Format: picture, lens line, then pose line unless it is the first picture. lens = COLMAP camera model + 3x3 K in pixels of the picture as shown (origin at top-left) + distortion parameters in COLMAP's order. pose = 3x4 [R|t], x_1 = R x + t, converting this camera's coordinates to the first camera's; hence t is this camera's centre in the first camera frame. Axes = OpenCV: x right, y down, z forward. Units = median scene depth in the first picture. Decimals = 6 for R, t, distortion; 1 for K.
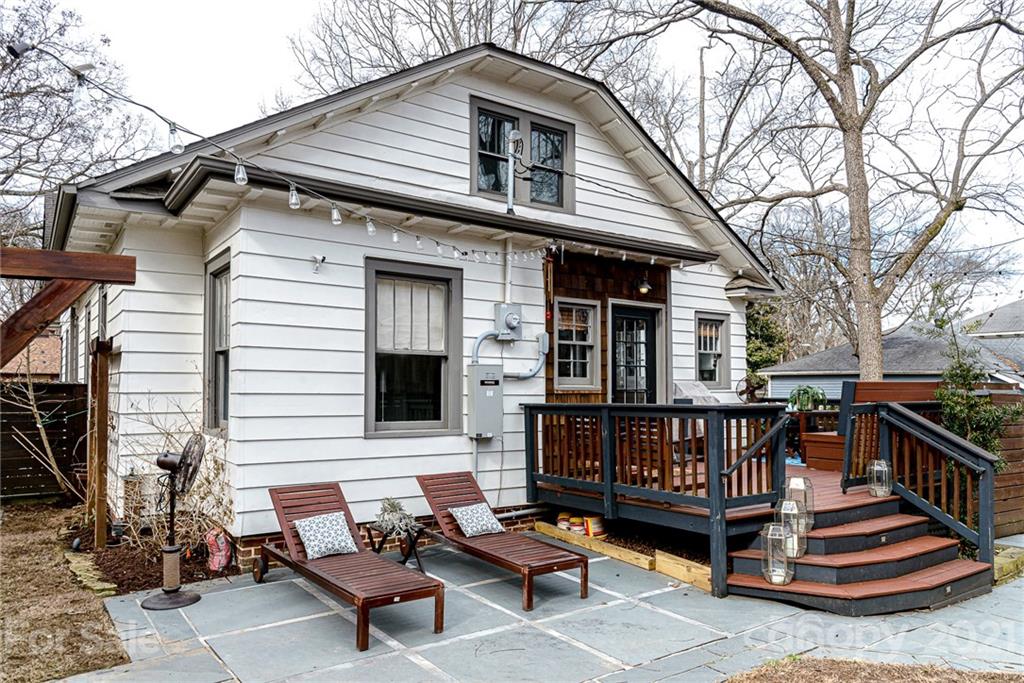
lens RADIAL K [[697.7, 0, 502.4], [0, 697.7, 364.3], [0, 0, 1]] dist [0.005897, -0.005040]
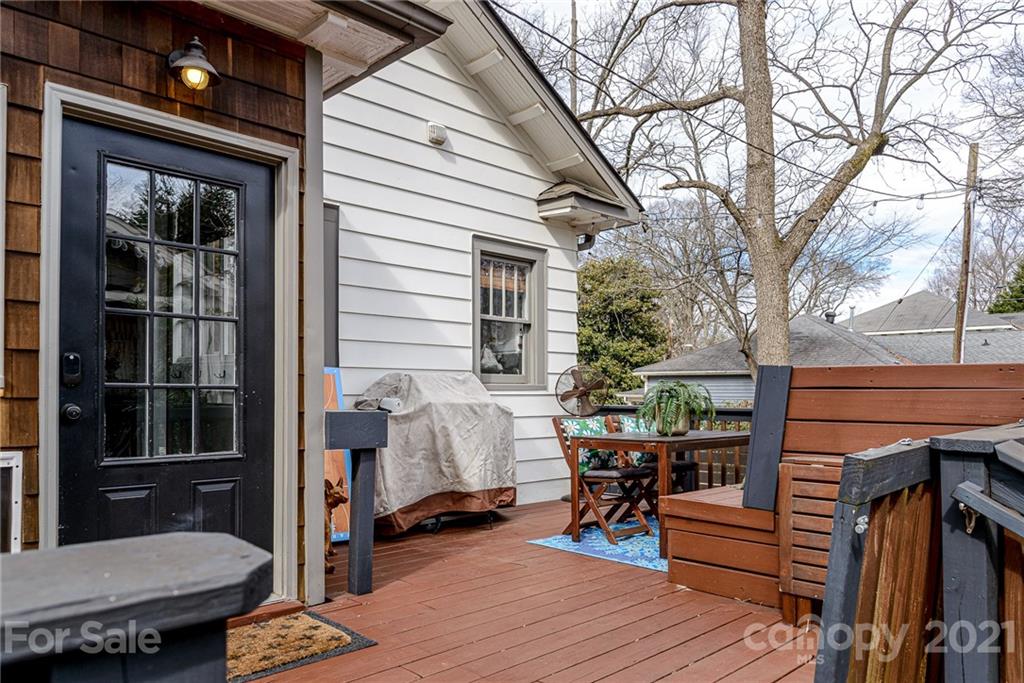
lens RADIAL K [[697.7, 0, 529.0], [0, 697.7, 373.8], [0, 0, 1]] dist [0.005897, -0.005040]
pose [[0.983157, 0.006798, 0.182636, 0.152575], [-0.008359, 0.999935, 0.007778, 0.013711], [-0.182571, -0.009174, 0.983150, 0.335453]]
